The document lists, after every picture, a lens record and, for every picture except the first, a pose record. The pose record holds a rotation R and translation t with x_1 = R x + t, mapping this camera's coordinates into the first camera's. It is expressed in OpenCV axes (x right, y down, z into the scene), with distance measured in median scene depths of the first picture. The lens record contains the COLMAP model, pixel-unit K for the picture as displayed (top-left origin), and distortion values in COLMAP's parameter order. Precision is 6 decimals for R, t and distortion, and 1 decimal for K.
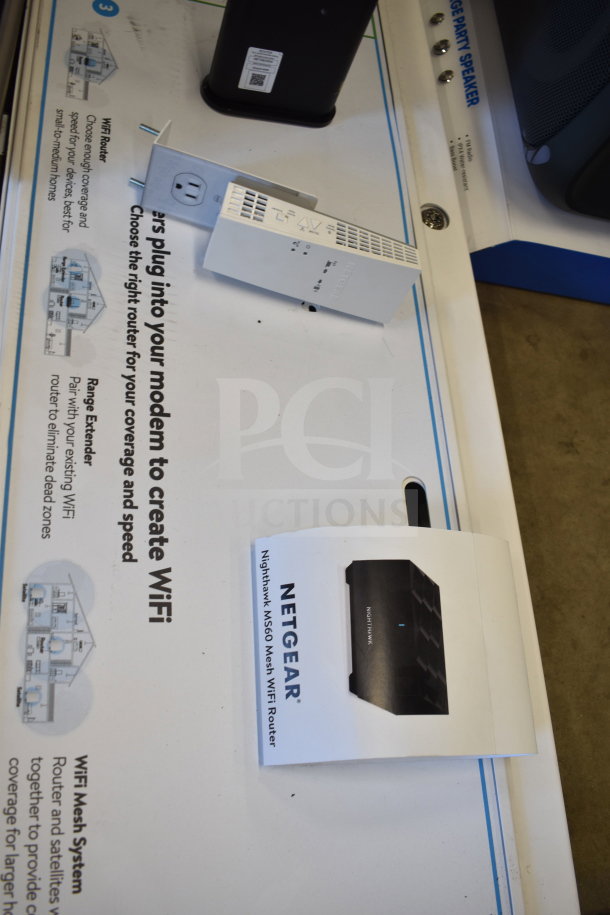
lens RADIAL K [[786.1, 0, 299.6], [0, 786.1, 461.0], [0, 0, 1]] dist [-0.093550, 0.019301]
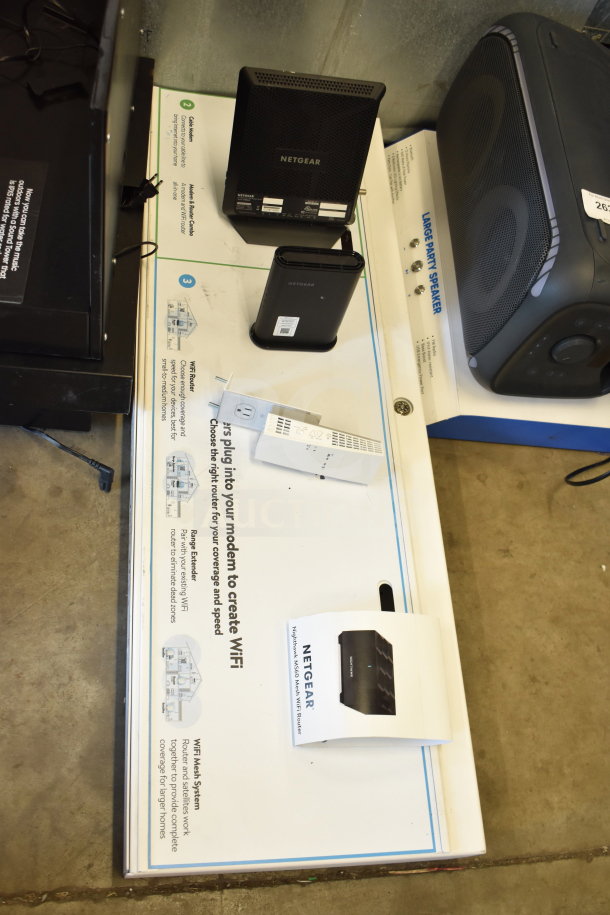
lens RADIAL K [[888.9, 0, 304.1], [0, 888.9, 458.4], [0, 0, 1]] dist [-0.078084, 0.000000]
pose [[0.997141, -0.034894, -0.067025, 0.107970], [0.029107, 0.995917, -0.085454, -0.079853], [0.069733, 0.083259, 0.994085, -0.877275]]
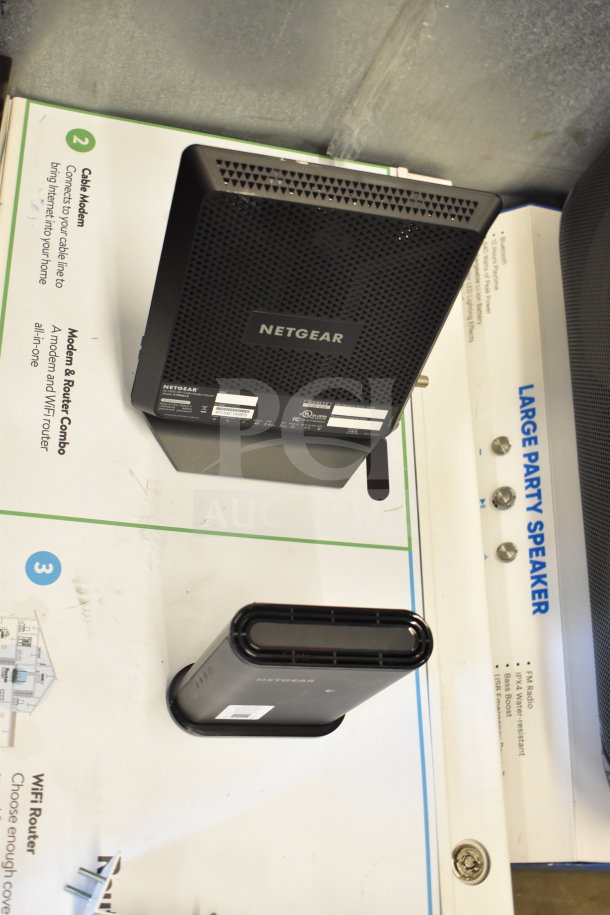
lens RADIAL K [[1092.4, 0, 305.9], [0, 1092.4, 457.9], [0, 0, 1]] dist [-0.058596, 0.000000]
pose [[0.998827, 0.044967, -0.017987, 0.017801], [-0.045508, 0.998485, -0.030916, -0.779209], [0.016570, 0.031698, 0.999360, -0.074896]]
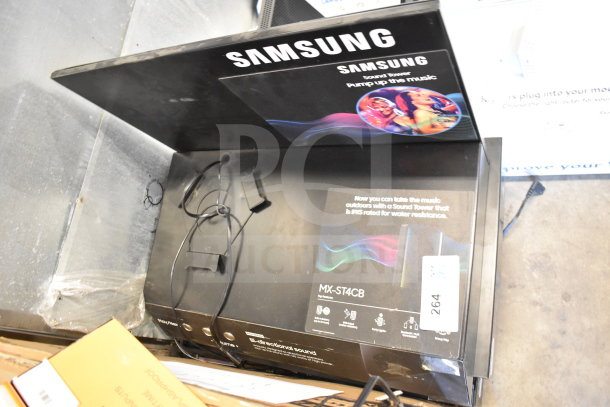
lens RADIAL K [[466.2, 0, 304.3], [0, 466.2, 203.7], [0, 0, 1]] dist [-0.097914, 0.014258]
pose [[0.067418, -0.997713, 0.004772, -0.557418], [0.994536, 0.066820, -0.080206, -0.805867], [0.079703, 0.010153, 0.996767, -0.412483]]
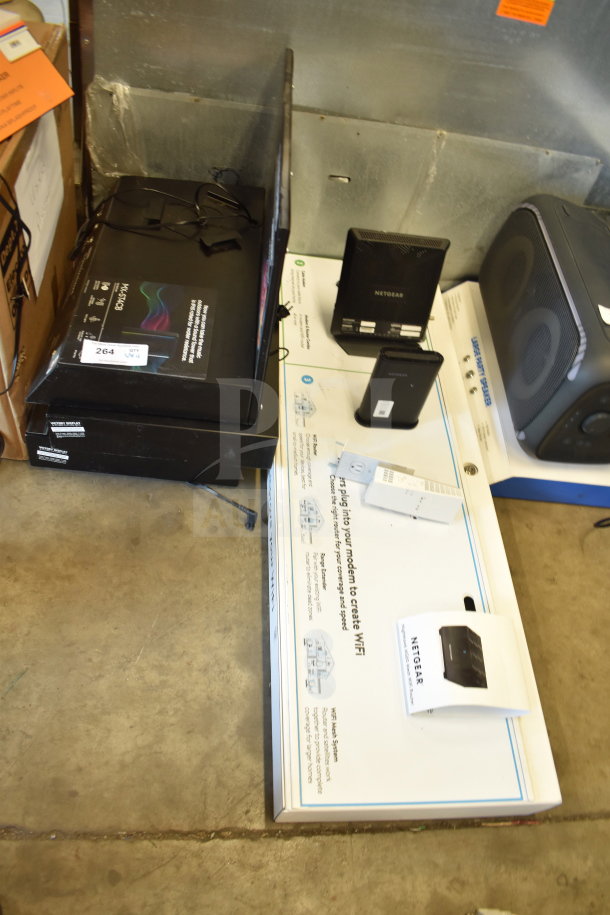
lens RADIAL K [[699.4, 0, 302.8], [0, 699.4, 459.3], [0, 0, 1]] dist [-0.097914, 0.014258]
pose [[0.993065, -0.051884, -0.105503, -0.082616], [0.023831, 0.967562, -0.251507, 0.129321], [0.115130, 0.247249, 0.962088, -0.956569]]
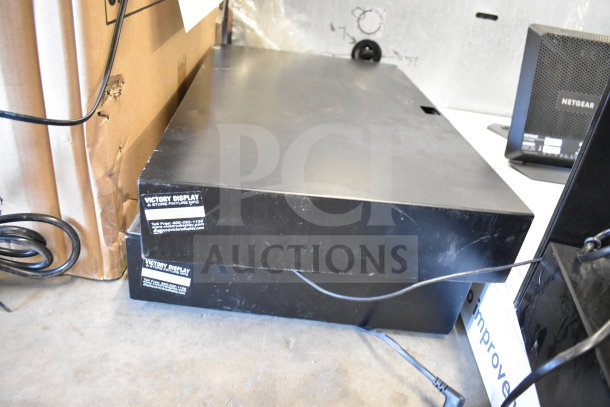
lens RADIAL K [[466.2, 0, 302.5], [0, 466.2, 203.0], [0, 0, 1]] dist [-0.097914, 0.014258]
pose [[0.979925, -0.097573, -0.173858, -0.560129], [-0.028248, 0.795301, -0.605556, 0.016013], [0.197356, 0.598311, 0.776579, 0.190152]]
